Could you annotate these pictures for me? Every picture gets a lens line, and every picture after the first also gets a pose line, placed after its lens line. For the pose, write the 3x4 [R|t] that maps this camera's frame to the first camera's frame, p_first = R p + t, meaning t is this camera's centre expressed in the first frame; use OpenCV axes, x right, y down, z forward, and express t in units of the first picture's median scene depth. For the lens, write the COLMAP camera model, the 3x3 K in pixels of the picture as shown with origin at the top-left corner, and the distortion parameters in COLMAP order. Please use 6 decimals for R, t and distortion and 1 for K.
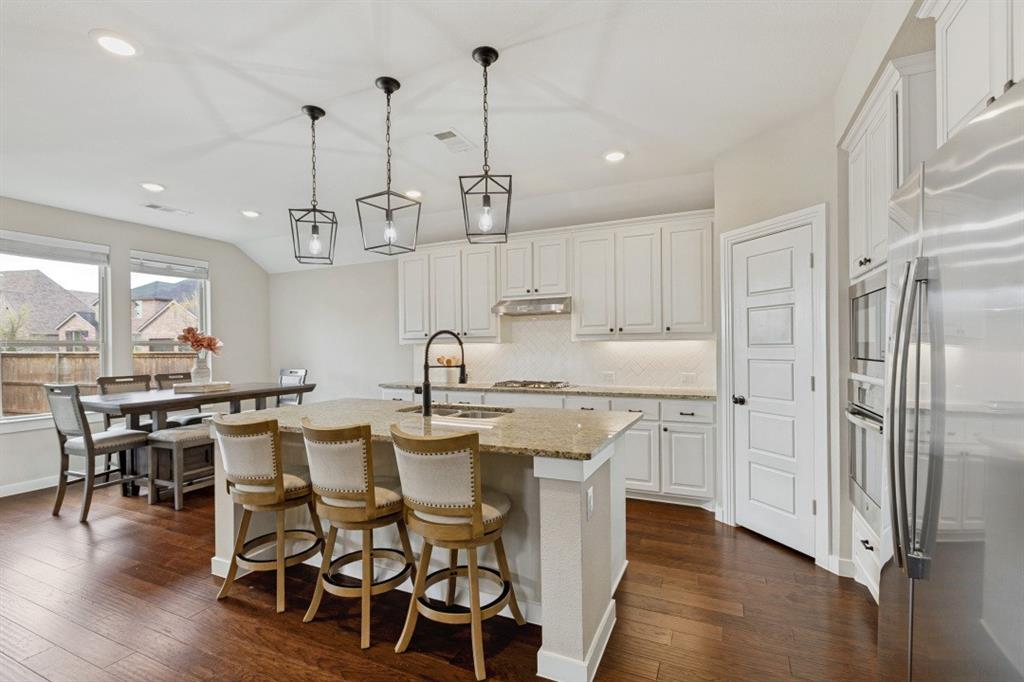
lens RADIAL K [[467.2, 0, 502.3], [0, 467.2, 345.1], [0, 0, 1]] dist [-0.007047, -0.001859]
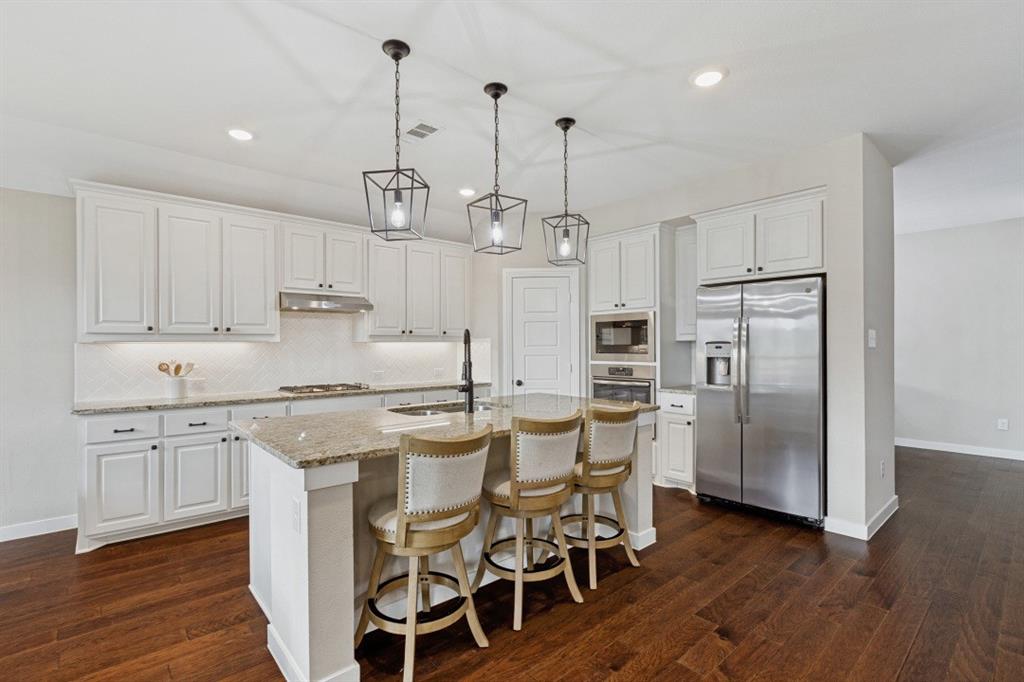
lens RADIAL K [[467.2, 0, 511.8], [0, 467.2, 344.3], [0, 0, 1]] dist [-0.007047, -0.001859]
pose [[0.402944, 0.010683, 0.915162, -0.731578], [-0.002205, 0.999940, -0.010702, 0.008785], [-0.915222, 0.002294, 0.402943, 0.347155]]
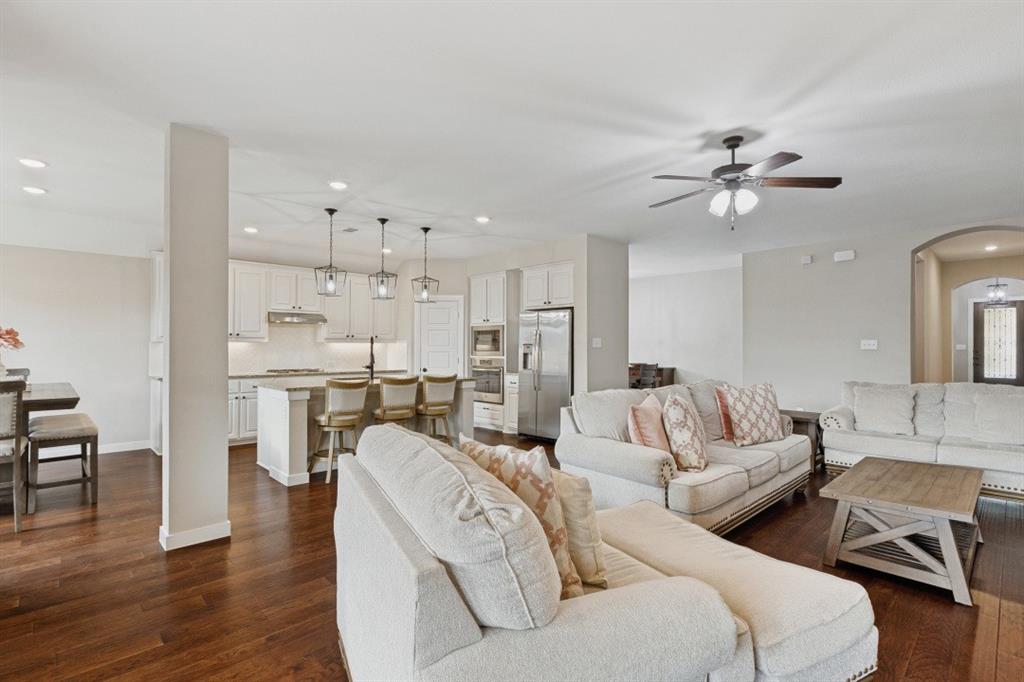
lens RADIAL K [[467.2, 0, 508.8], [0, 467.2, 340.6], [0, 0, 1]] dist [-0.007047, -0.001859]
pose [[0.357573, 0.019179, 0.933688, -1.252423], [-0.009376, 0.999812, -0.016947, 0.008841], [-0.933838, -0.002694, 0.357685, -0.179733]]
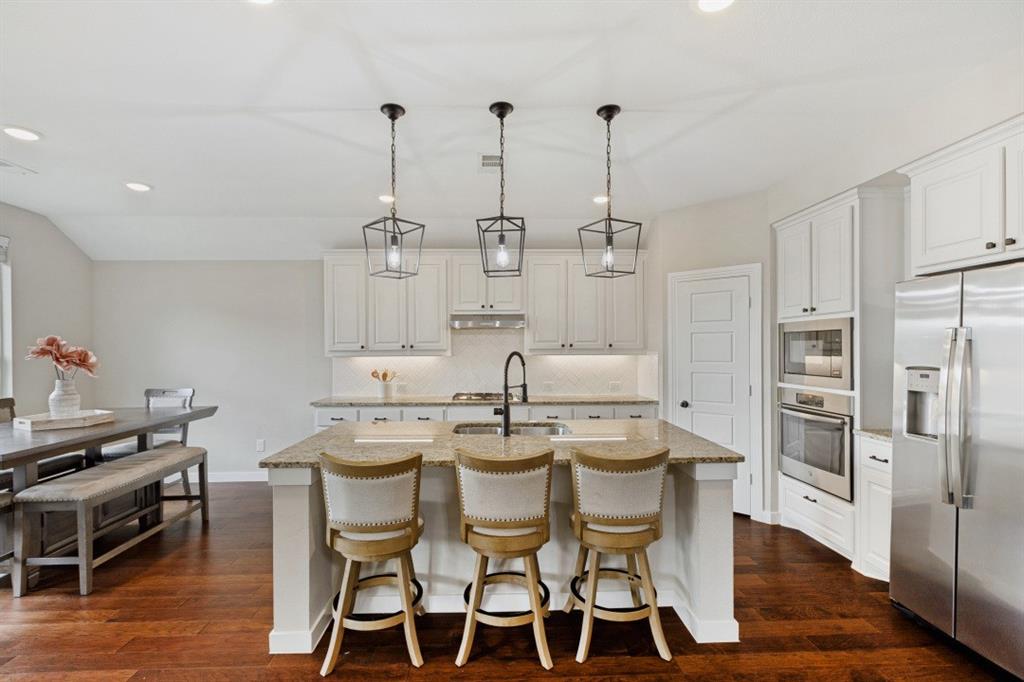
lens RADIAL K [[467.2, 0, 510.6], [0, 467.2, 345.9], [0, 0, 1]] dist [-0.007047, -0.001859]
pose [[0.887692, 0.006883, 0.460387, -0.429935], [-0.006027, 0.999976, -0.003329, -0.029059], [-0.460399, 0.000180, 0.887712, 0.063402]]
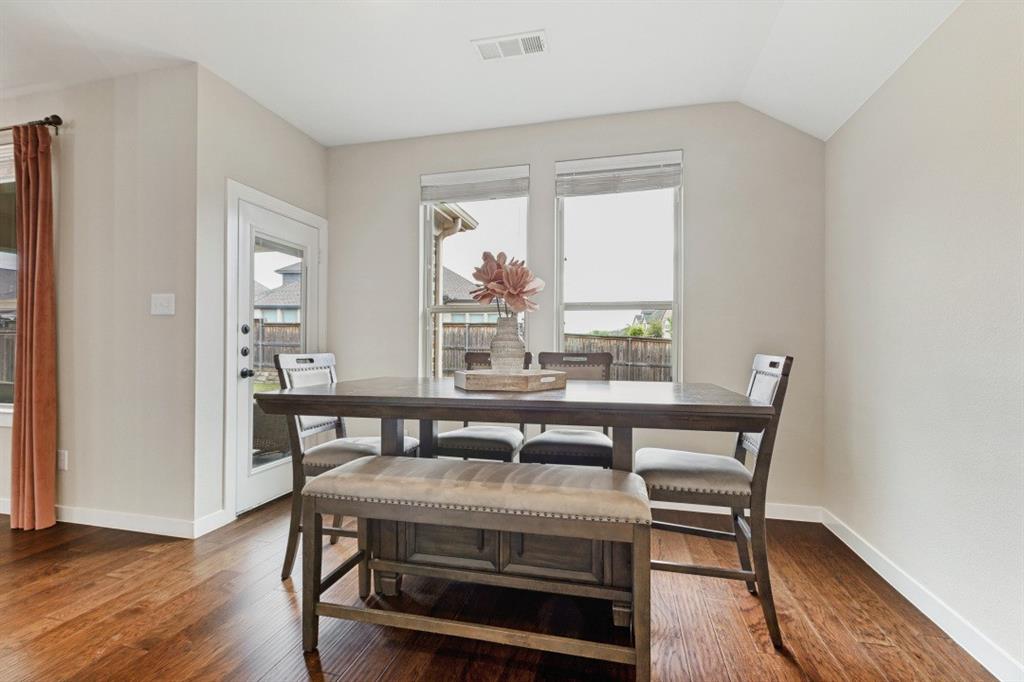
lens RADIAL K [[467.2, 0, 506.5], [0, 467.2, 331.1], [0, 0, 1]] dist [-0.007047, -0.001859]
pose [[0.198430, -0.012405, -0.980037, -0.219842], [0.003023, 0.999923, -0.012045, 0.056943], [0.980110, -0.000572, 0.198452, 1.057347]]
